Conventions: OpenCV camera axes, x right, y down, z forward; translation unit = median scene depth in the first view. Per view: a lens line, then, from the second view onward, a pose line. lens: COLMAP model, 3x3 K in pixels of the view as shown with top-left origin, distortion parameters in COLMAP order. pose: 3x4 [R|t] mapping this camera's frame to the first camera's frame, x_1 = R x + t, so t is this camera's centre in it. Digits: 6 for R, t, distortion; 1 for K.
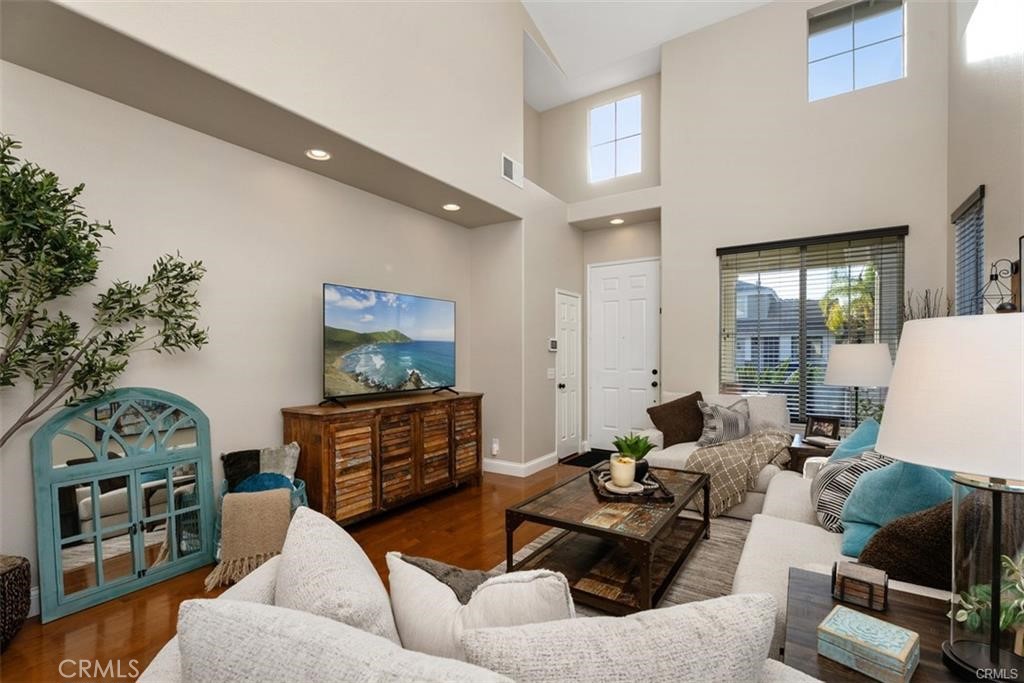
lens RADIAL K [[461.1, 0, 503.5], [0, 461.1, 360.9], [0, 0, 1]] dist [0.005522, 0.000783]
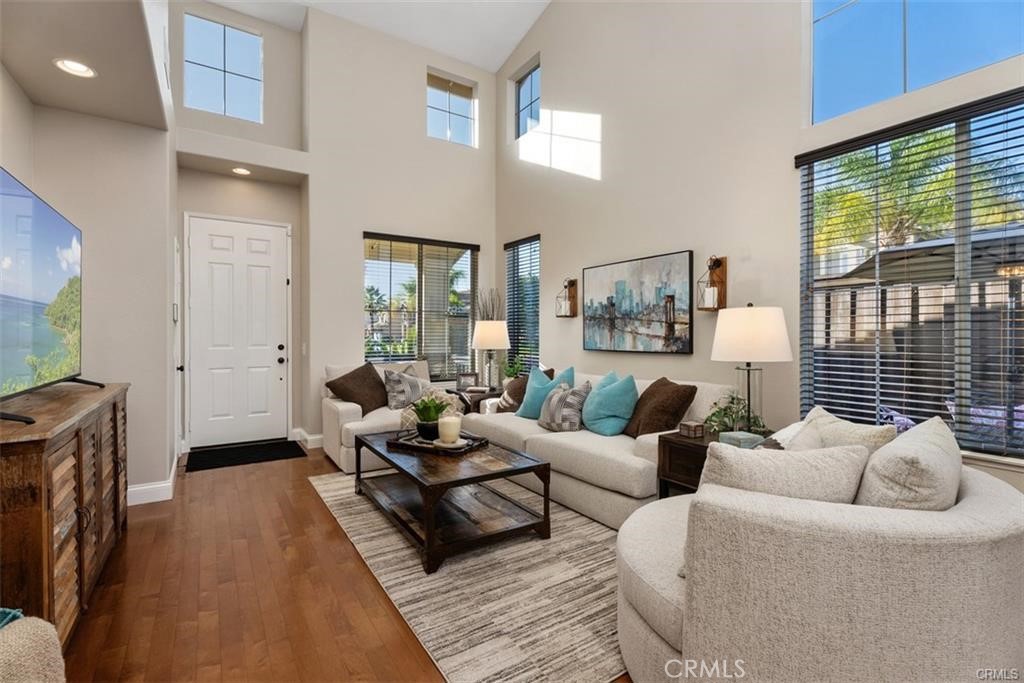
lens RADIAL K [[461.1, 0, 510.1], [0, 461.1, 341.0], [0, 0, 1]] dist [0.005522, 0.000783]
pose [[0.398970, -0.010531, 0.916903, -0.443892], [0.012042, 0.999908, 0.006245, 0.014698], [-0.916885, 0.008550, 0.399060, 0.270115]]
